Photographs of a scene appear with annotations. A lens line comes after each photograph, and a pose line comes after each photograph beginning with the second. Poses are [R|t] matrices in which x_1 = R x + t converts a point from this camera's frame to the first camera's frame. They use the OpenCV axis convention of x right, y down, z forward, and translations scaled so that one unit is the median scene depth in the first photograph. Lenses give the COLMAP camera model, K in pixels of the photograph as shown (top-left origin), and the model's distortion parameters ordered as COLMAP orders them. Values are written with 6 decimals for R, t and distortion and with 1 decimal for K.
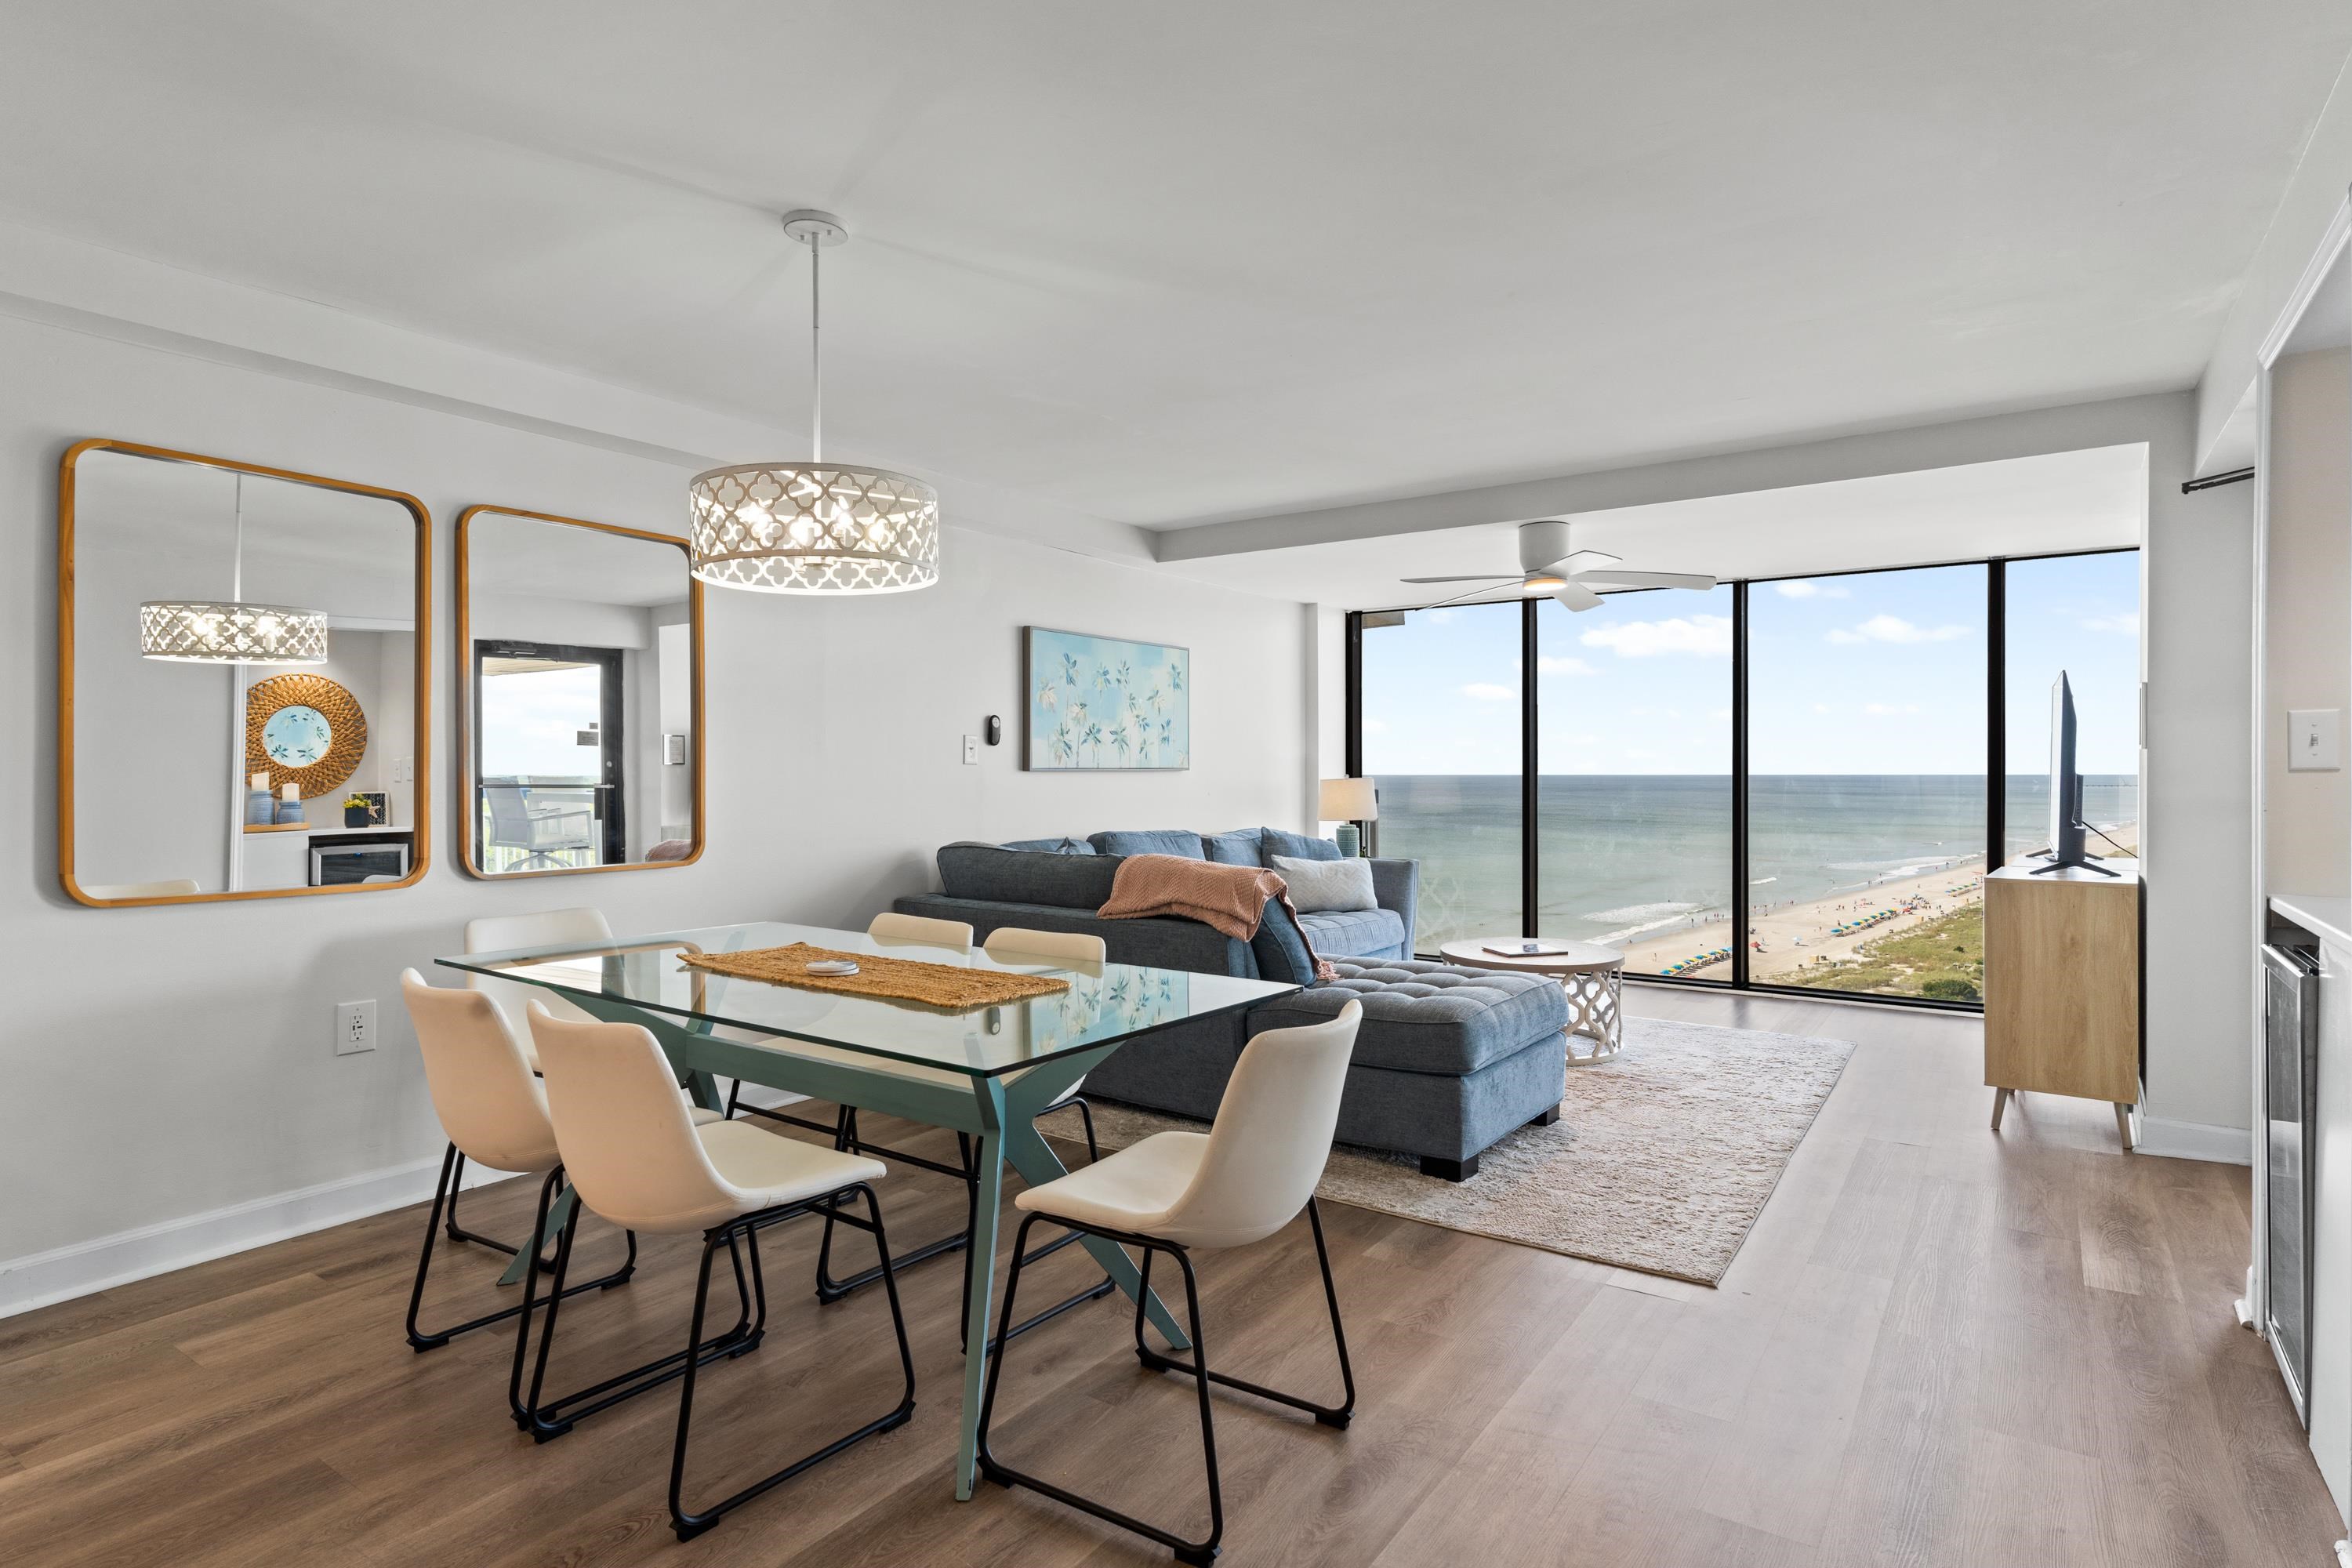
lens RADIAL K [[1256.2, 0, 1176.0], [0, 1256.2, 784.0], [0, 0, 1]] dist [-0.001957, 0.000181]
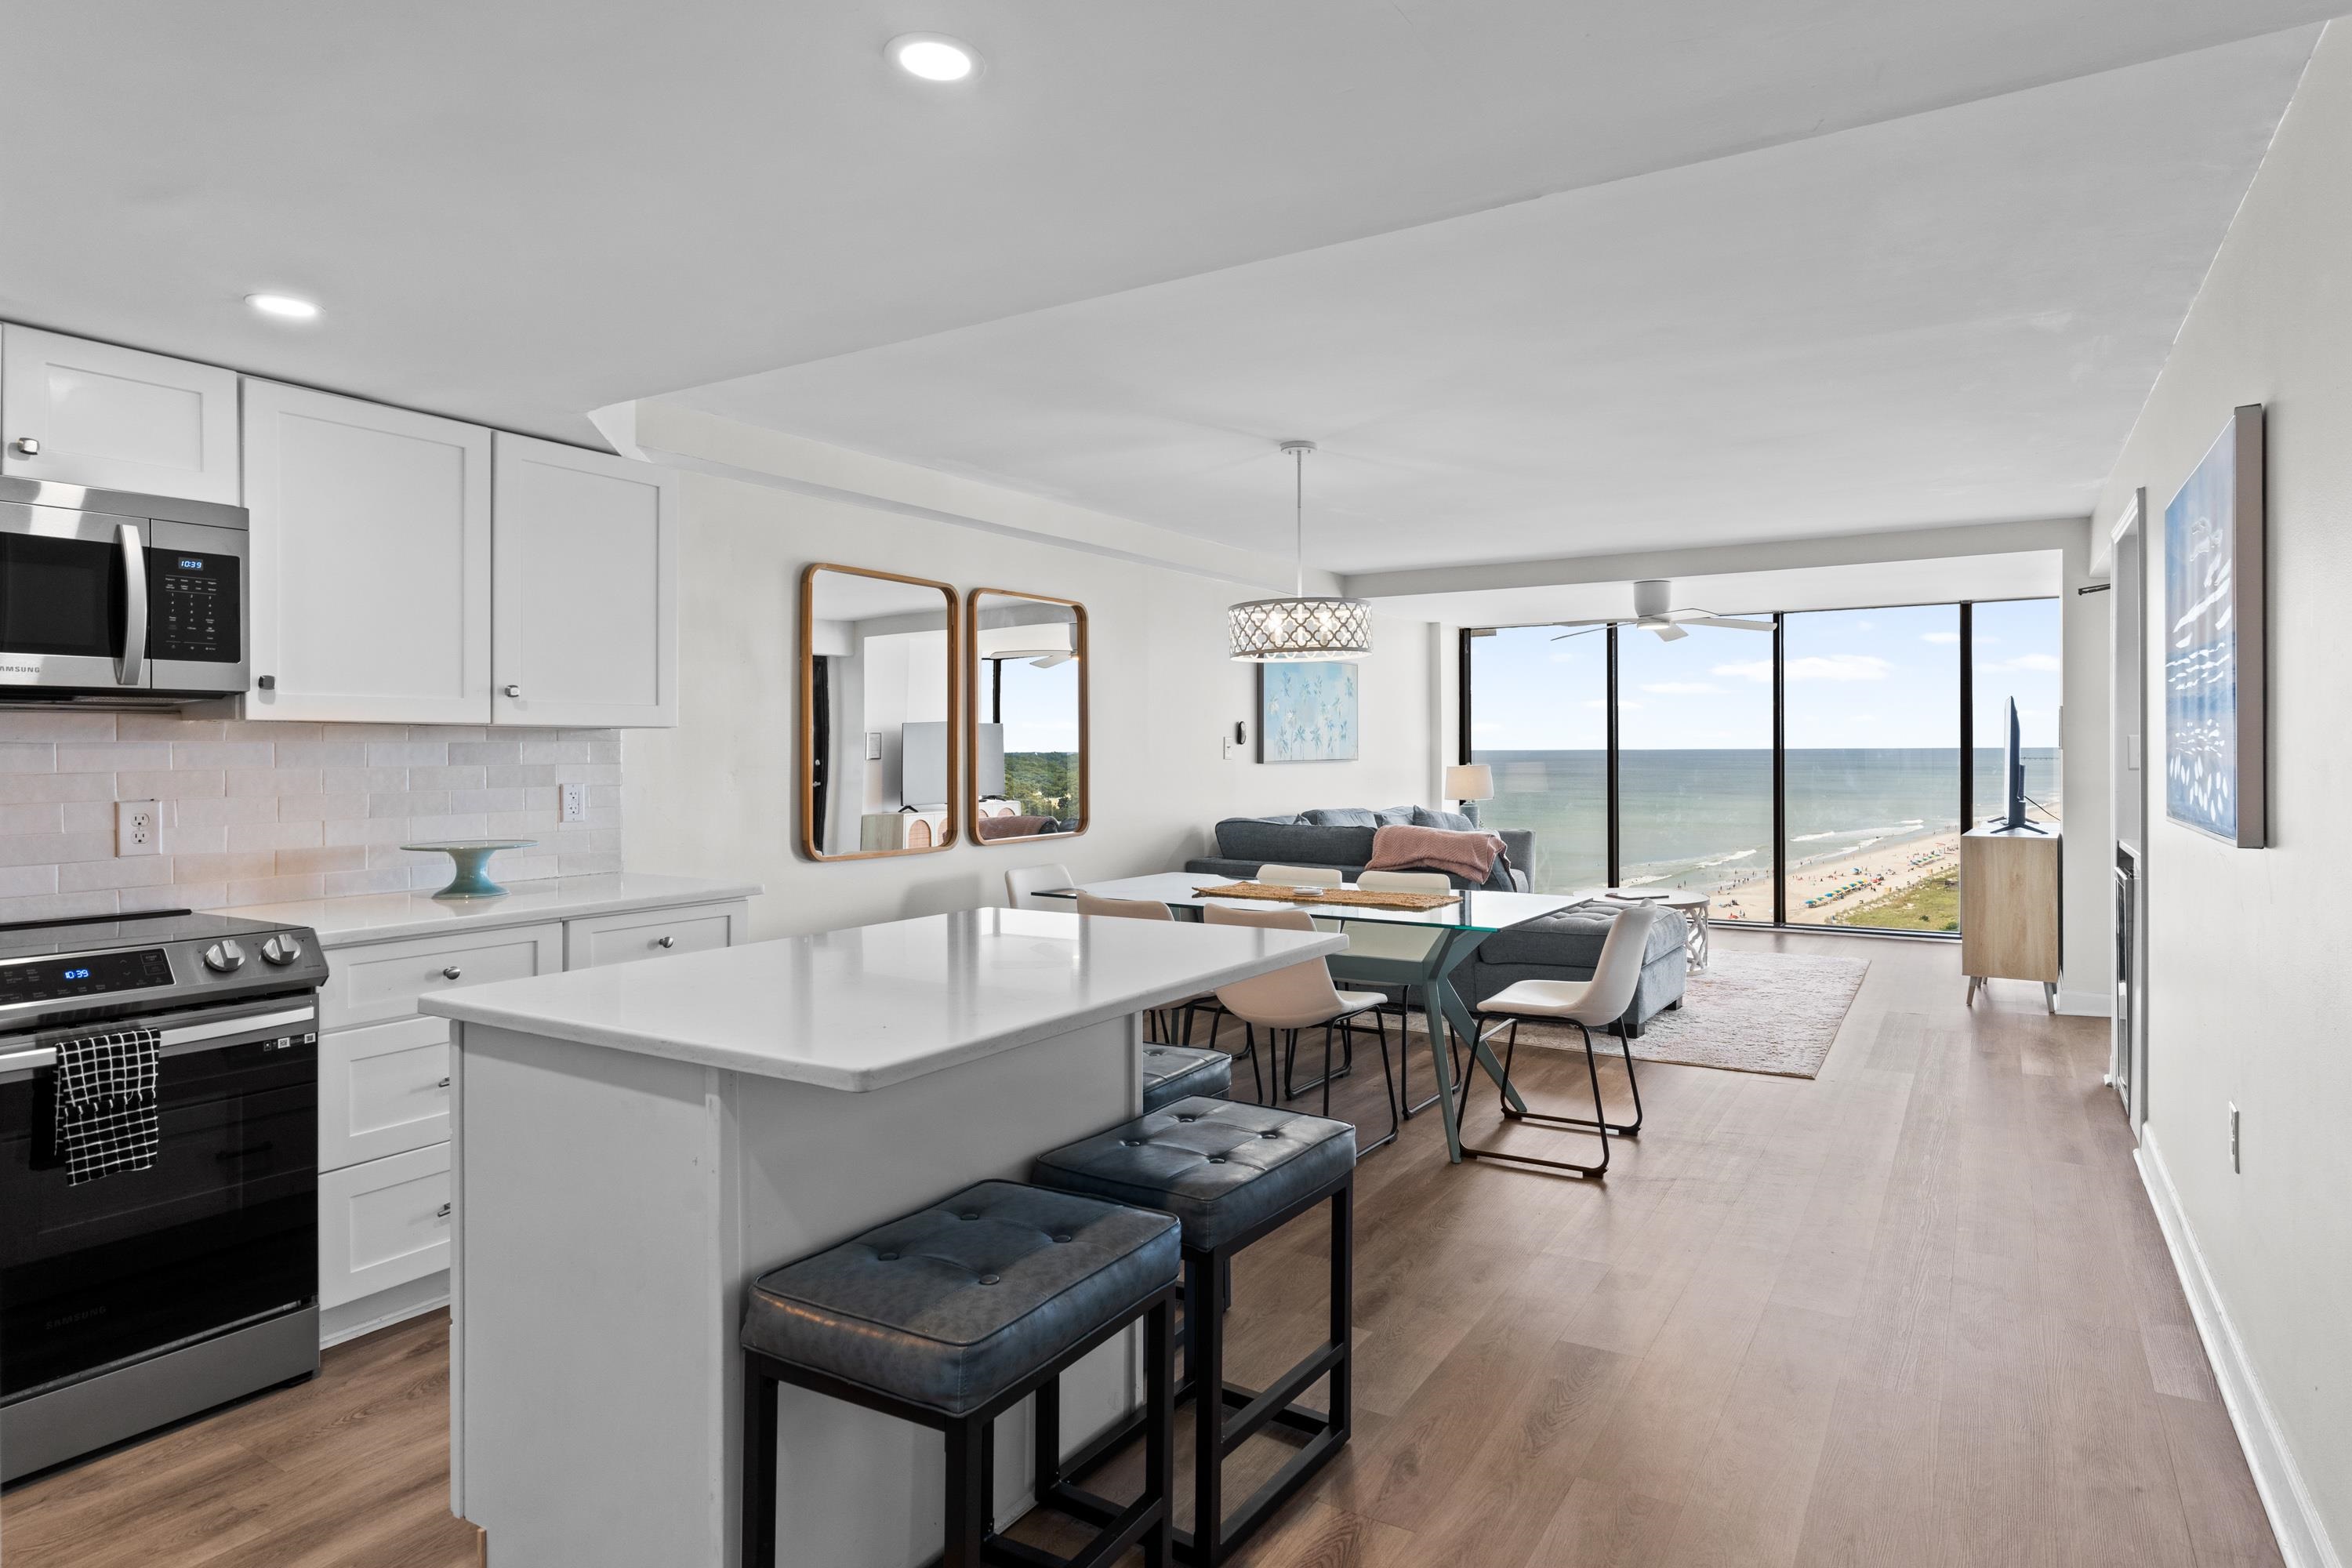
lens RADIAL K [[1286.7, 0, 1268.7], [0, 1286.7, 760.9], [0, 0, 1]] dist [-0.006957, -0.001885]
pose [[0.996245, -0.004696, 0.086457, -0.252484], [0.004732, 0.999989, -0.000213, -0.014373], [-0.086455, 0.000621, 0.996256, -0.367878]]
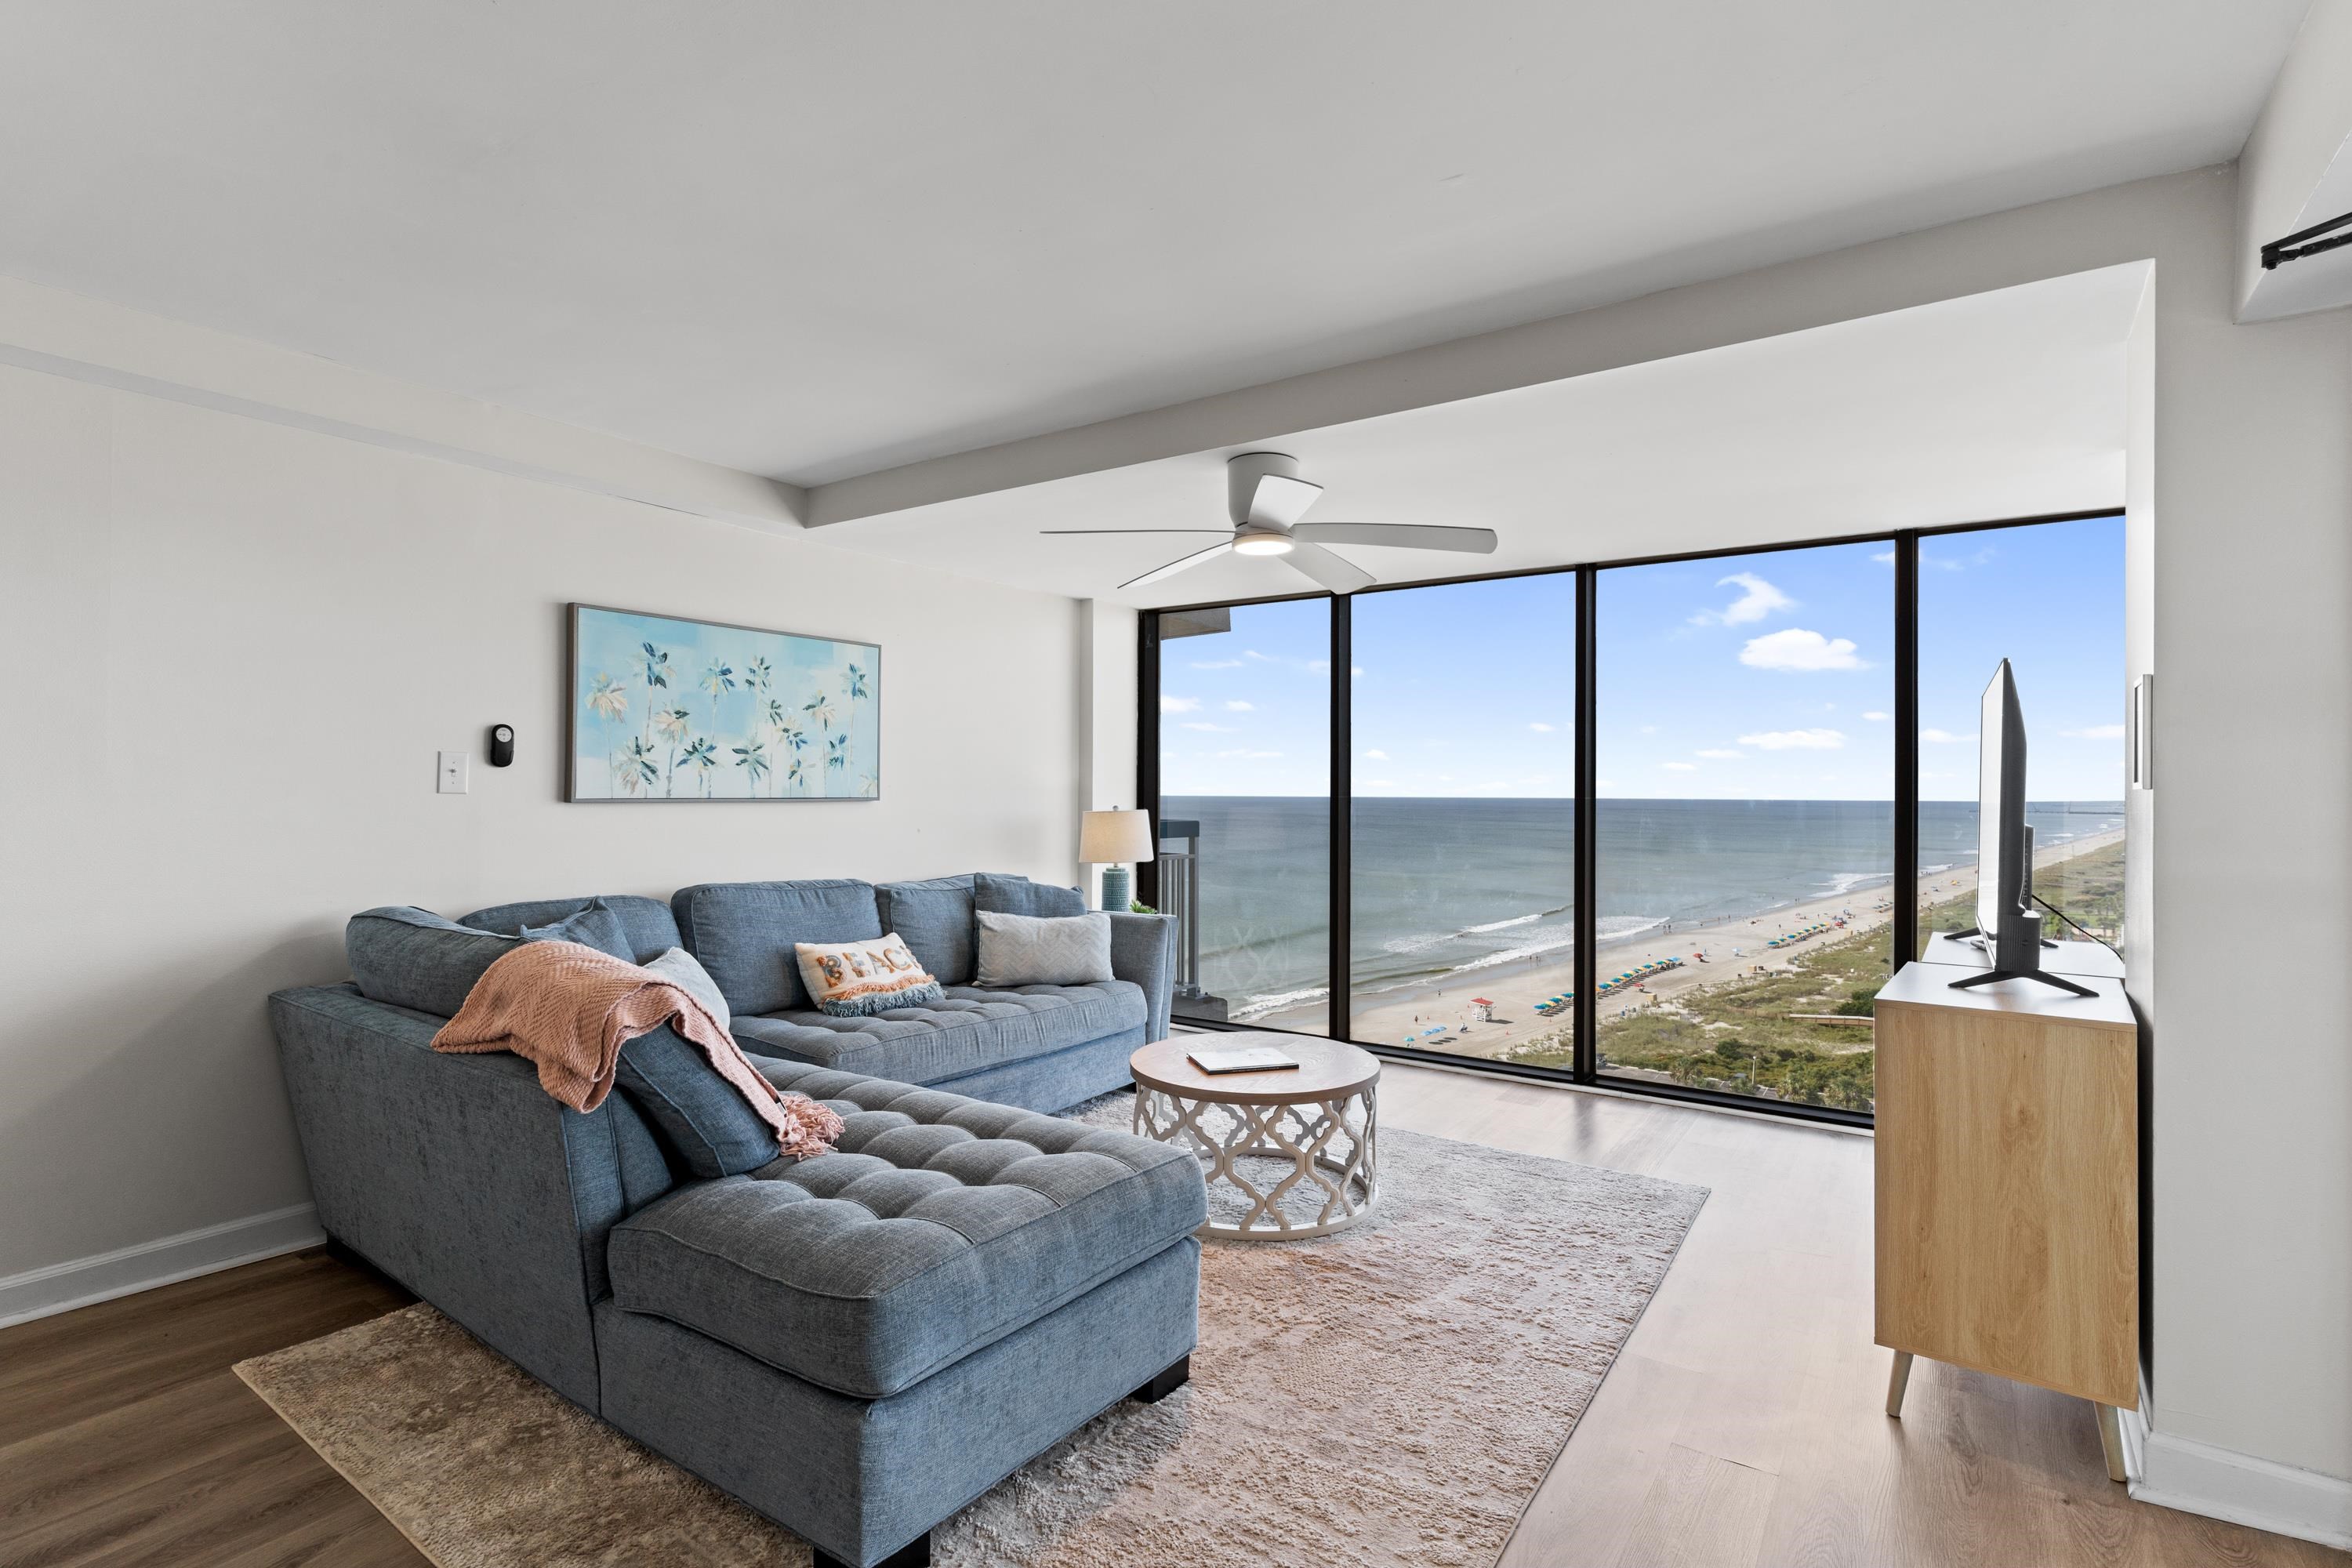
lens RADIAL K [[1151.1, 0, 1181.6], [0, 1151.1, 792.3], [0, 0, 1]] dist [-0.000329, 0.001377]
pose [[0.999938, 0.006987, 0.008688, 0.254582], [-0.006901, 0.999927, -0.009915, -0.013629], [-0.008757, 0.009854, 0.999913, 0.373890]]
